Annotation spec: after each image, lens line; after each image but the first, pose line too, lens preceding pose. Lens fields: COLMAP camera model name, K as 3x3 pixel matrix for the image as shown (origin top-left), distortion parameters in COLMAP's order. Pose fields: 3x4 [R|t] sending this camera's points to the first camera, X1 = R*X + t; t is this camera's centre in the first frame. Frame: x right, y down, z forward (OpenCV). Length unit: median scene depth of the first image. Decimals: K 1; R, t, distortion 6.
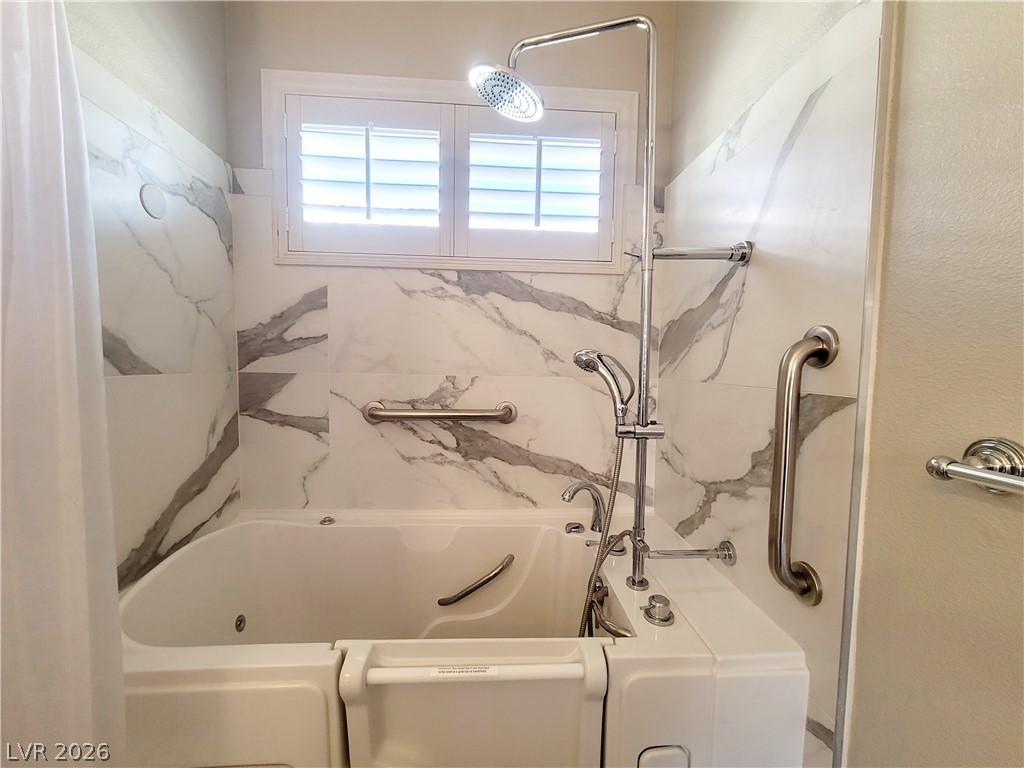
lens RADIAL K [[415.6, 0, 511.1], [0, 415.6, 386.1], [0, 0, 1]] dist [-0.005239, 0.001370]
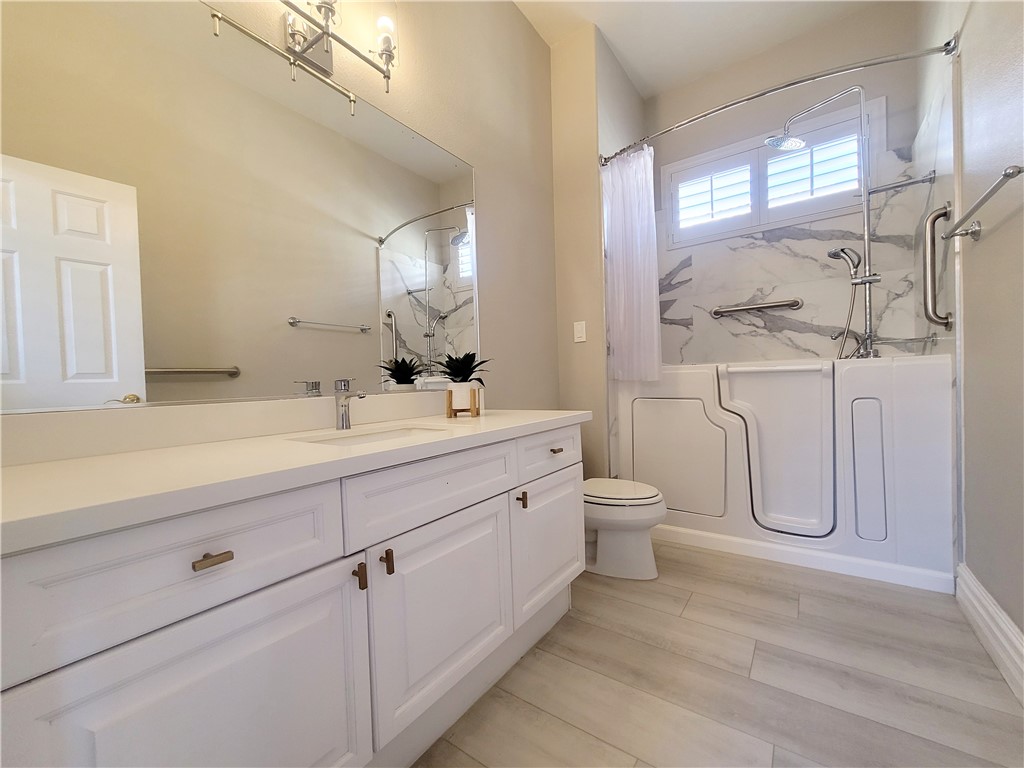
lens RADIAL K [[415.6, 0, 512.4], [0, 415.6, 388.5], [0, 0, 1]] dist [-0.005239, 0.001370]
pose [[0.767140, -0.024841, -0.640999, 0.191486], [0.002694, 0.999366, -0.035505, 0.500501], [0.641474, 0.025510, 0.766720, -1.167151]]
